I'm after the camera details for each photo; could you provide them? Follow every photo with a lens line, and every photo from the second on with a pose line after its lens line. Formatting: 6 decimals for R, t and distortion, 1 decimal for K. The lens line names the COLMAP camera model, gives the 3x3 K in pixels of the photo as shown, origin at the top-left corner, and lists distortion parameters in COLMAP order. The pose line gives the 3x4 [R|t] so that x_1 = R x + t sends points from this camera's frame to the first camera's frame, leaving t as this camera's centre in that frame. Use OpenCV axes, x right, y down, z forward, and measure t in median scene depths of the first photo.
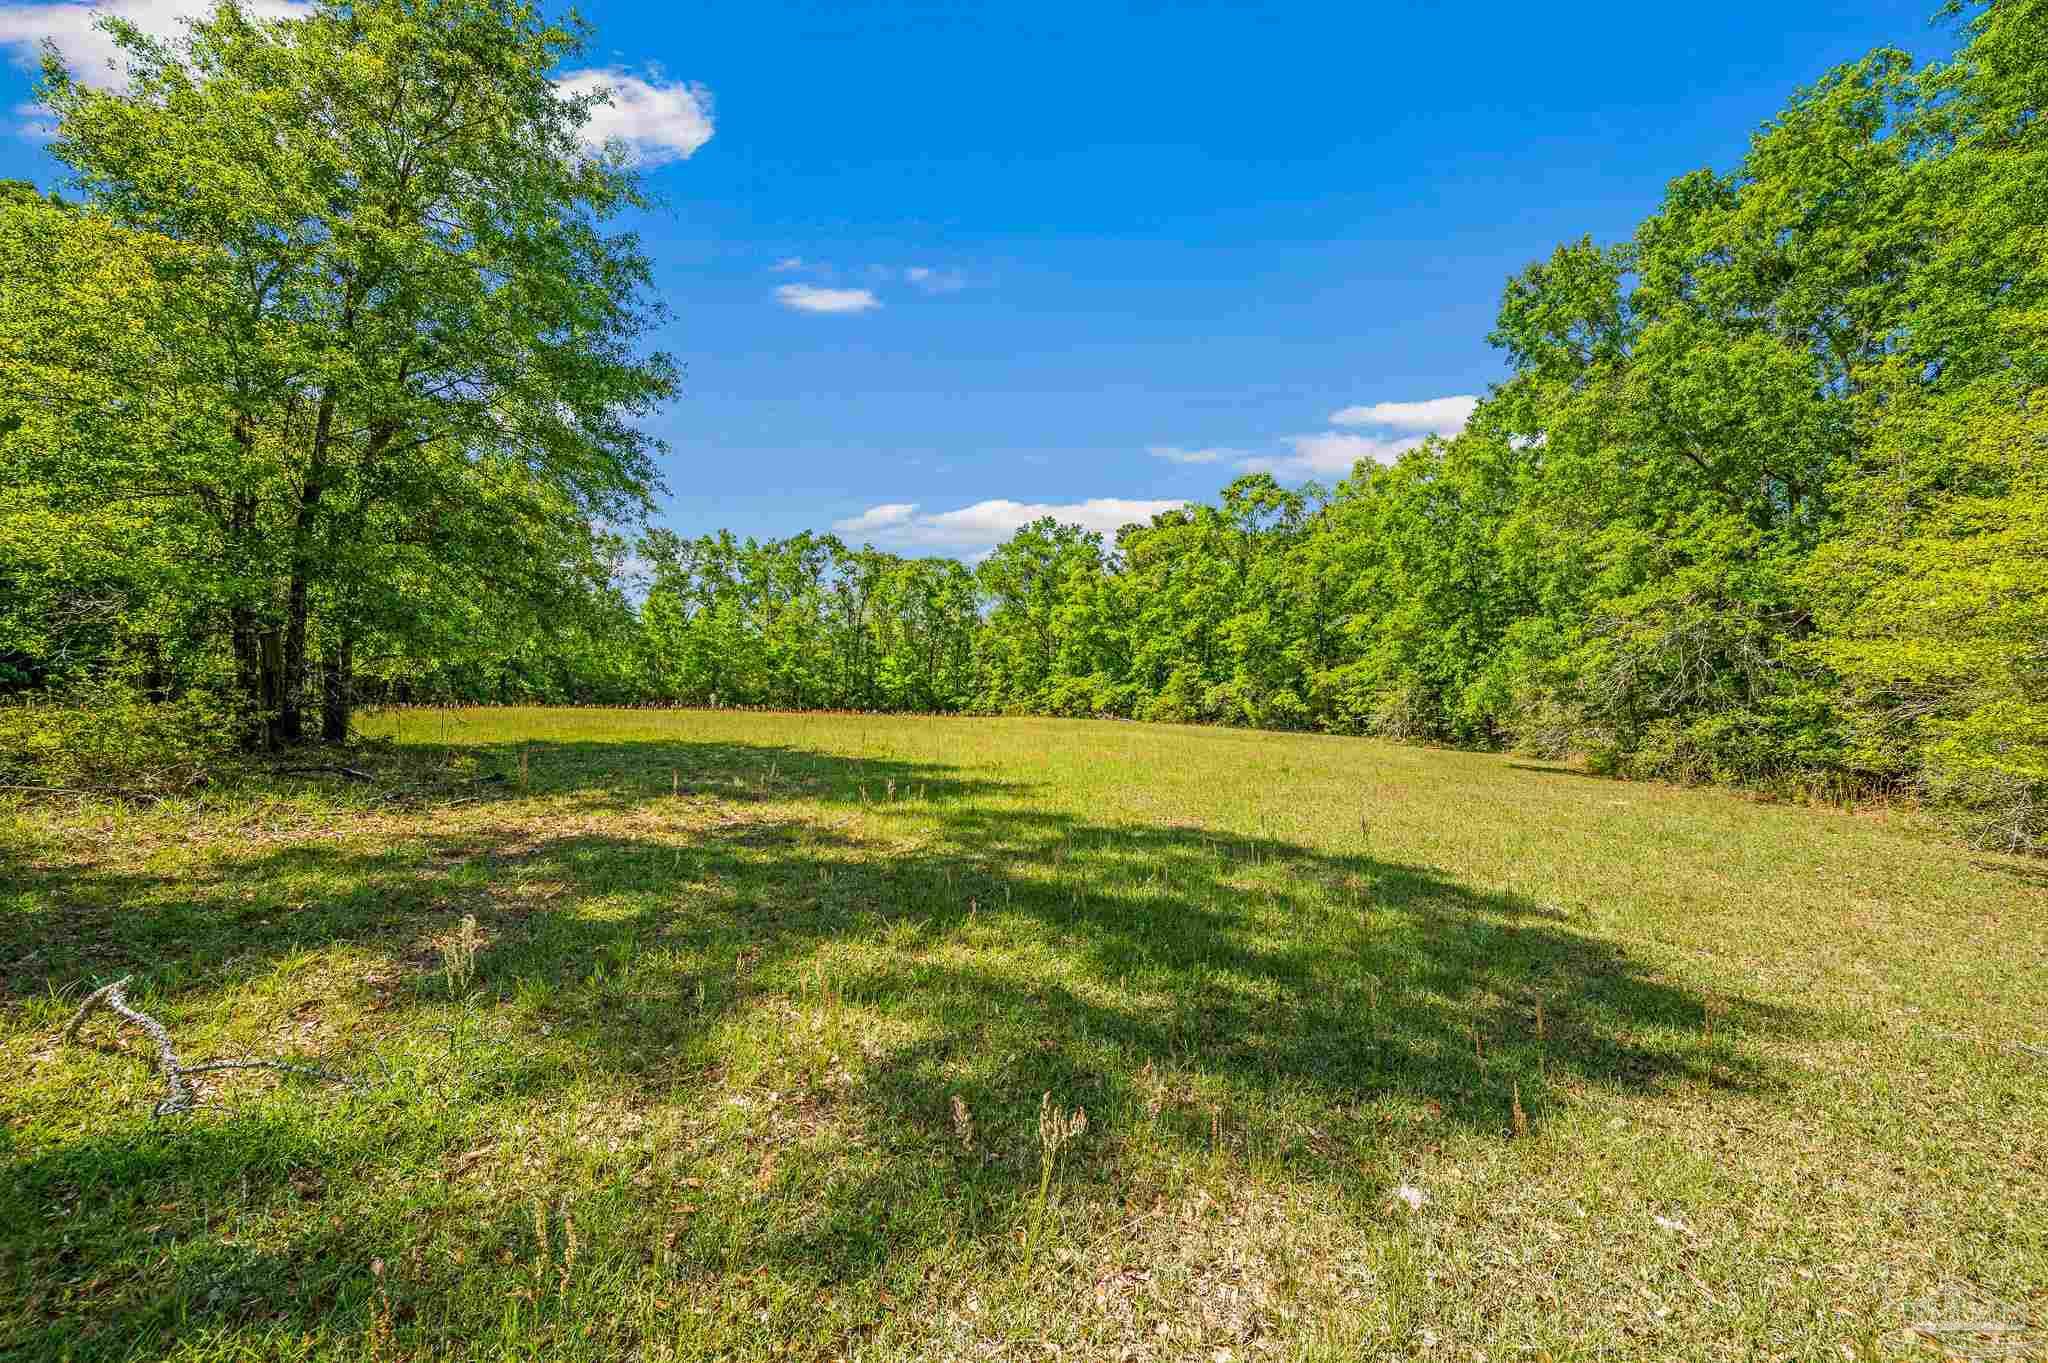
lens RADIAL K [[837.5, 0, 1029.8], [0, 837.5, 687.6], [0, 0, 1]] dist [-0.000945, 0.000387]
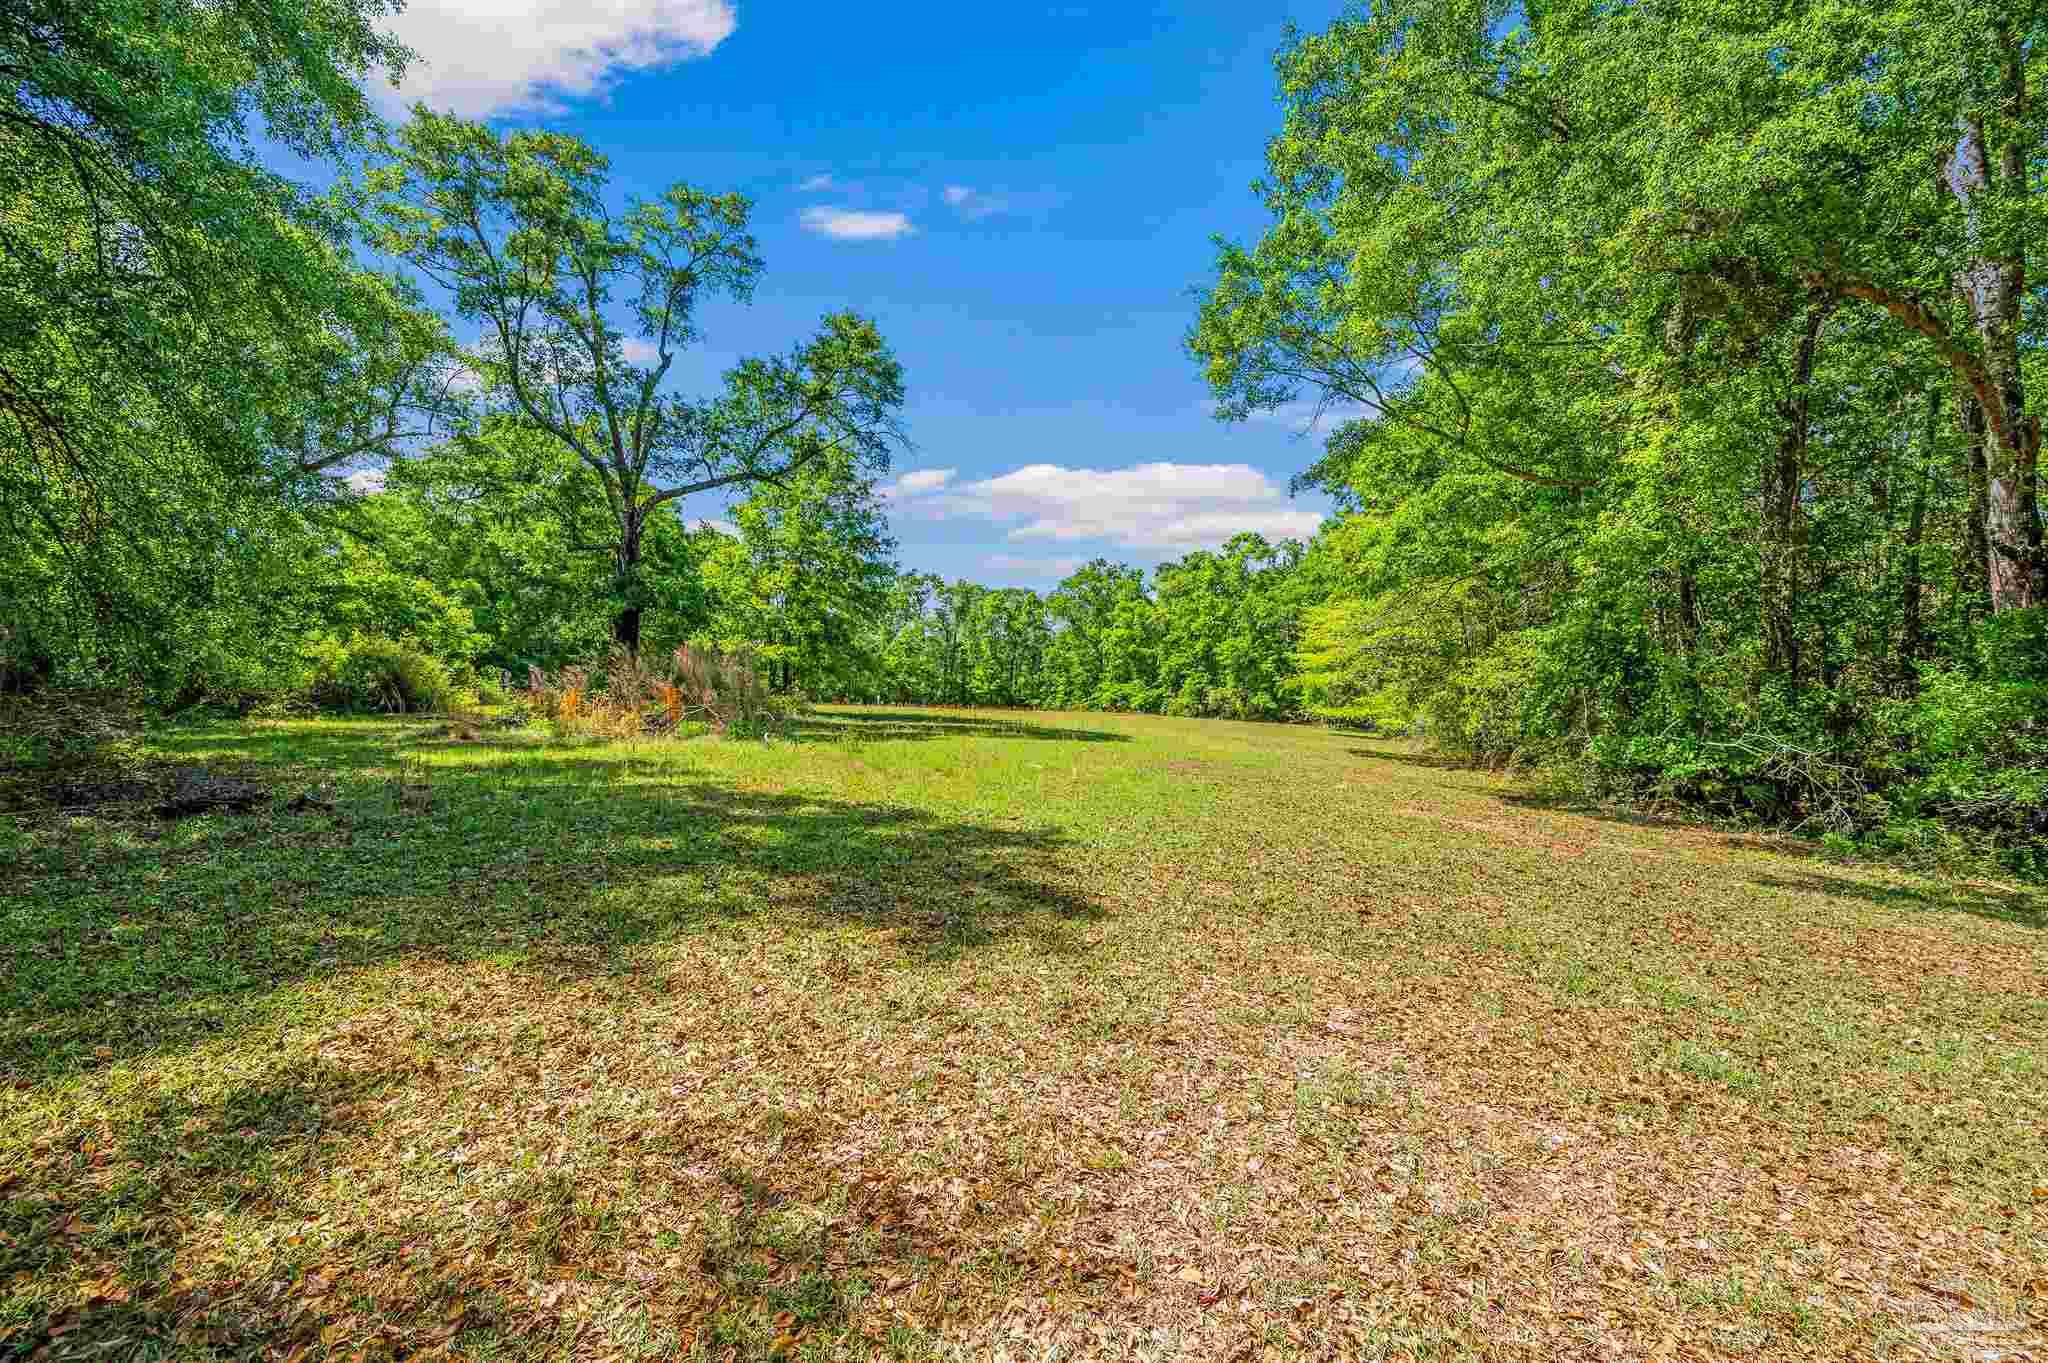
lens RADIAL K [[837.5, 0, 1029.8], [0, 837.5, 687.6], [0, 0, 1]] dist [-0.000945, 0.000387]
pose [[0.994943, -0.004936, -0.100319, 0.048466], [0.004380, 0.999974, -0.005768, 0.000701], [0.100345, 0.005299, 0.994939, -0.334169]]
